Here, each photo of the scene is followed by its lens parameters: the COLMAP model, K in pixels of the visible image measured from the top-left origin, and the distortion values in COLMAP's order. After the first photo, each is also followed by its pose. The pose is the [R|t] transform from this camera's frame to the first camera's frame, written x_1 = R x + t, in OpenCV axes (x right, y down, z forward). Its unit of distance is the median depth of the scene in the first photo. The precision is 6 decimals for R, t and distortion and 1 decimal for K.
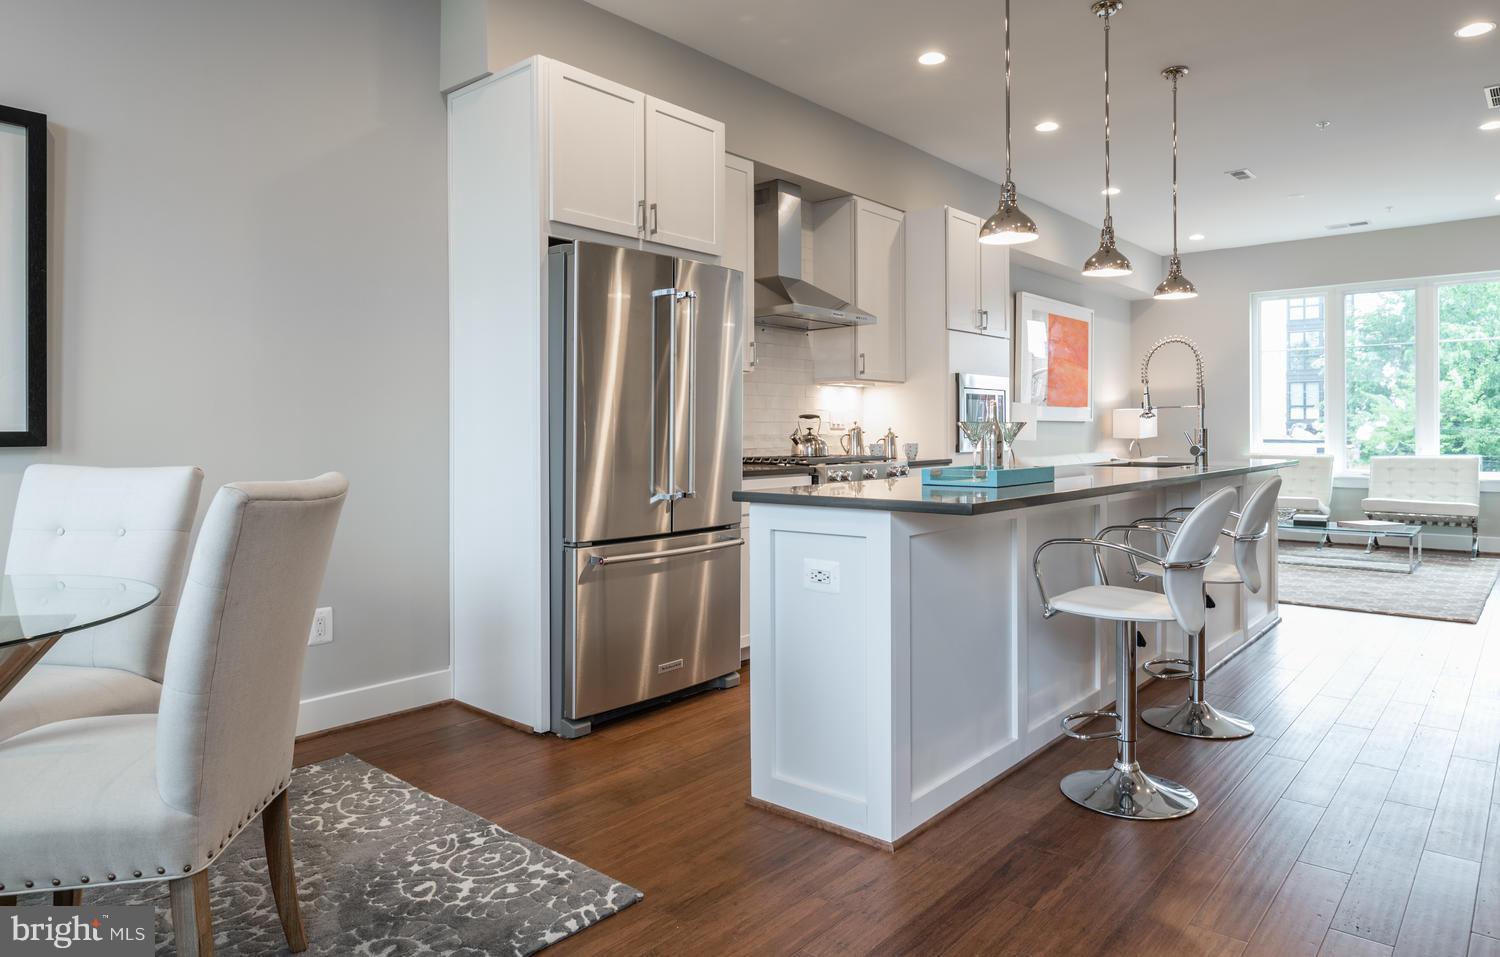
lens RADIAL K [[950.5, 0, 778.9], [0, 950.5, 423.6], [0, 0, 1]] dist [-0.010603, -0.001291]
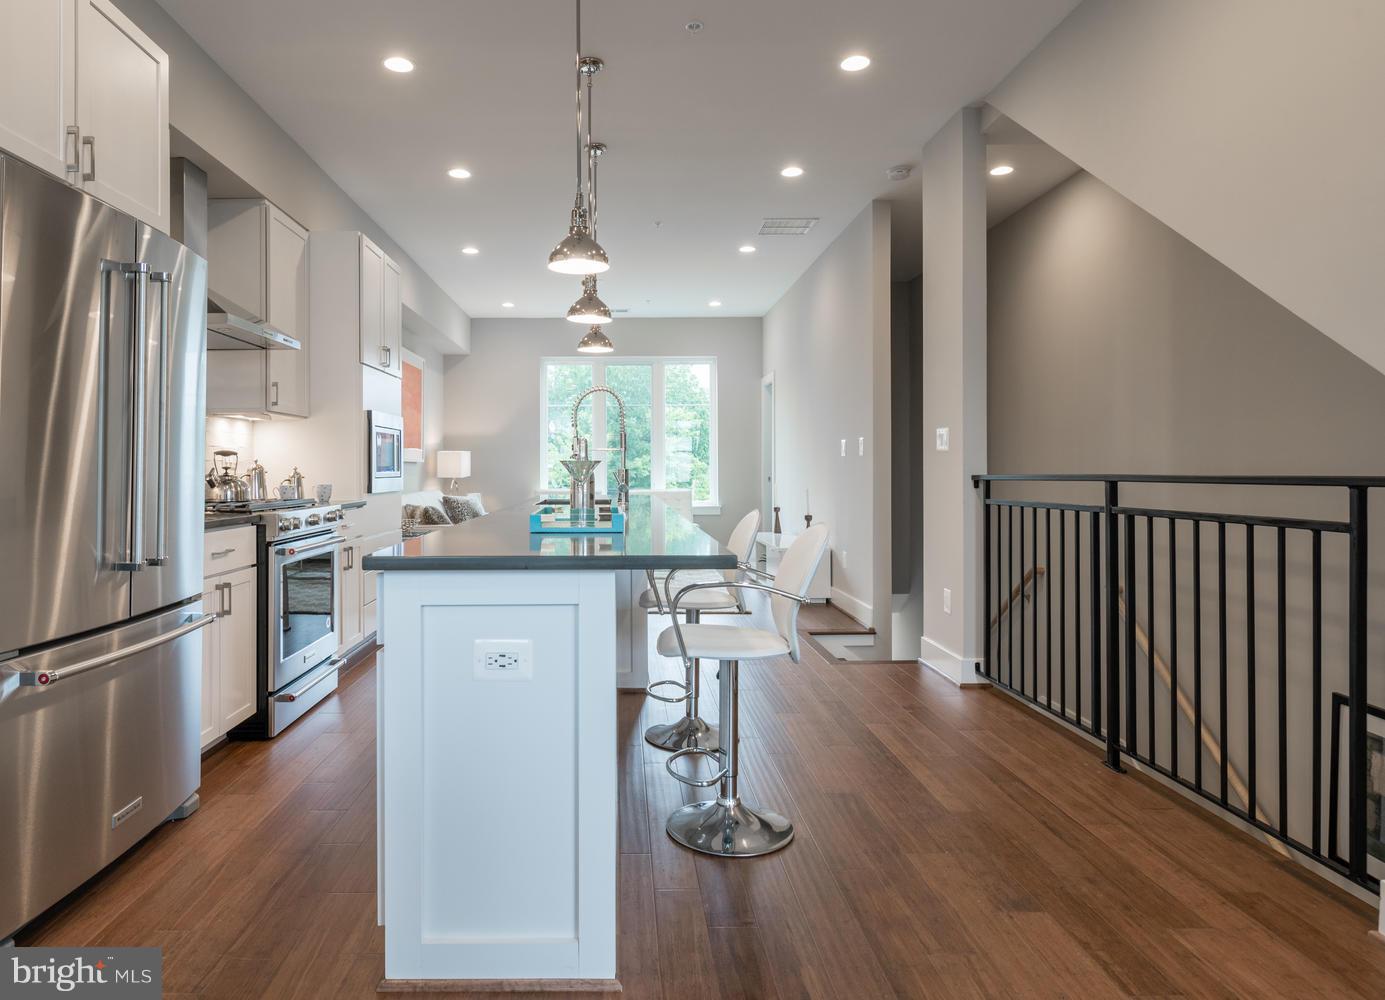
lens RADIAL K [[821.7, 0, 646.1], [0, 821.7, 464.6], [0, 0, 1]] dist [-0.000750, 0.002404]
pose [[0.760387, 0.005975, 0.649442, -0.155191], [-0.006259, 0.999979, -0.001871, 0.001497], [-0.649440, -0.002642, 0.760409, 0.216883]]
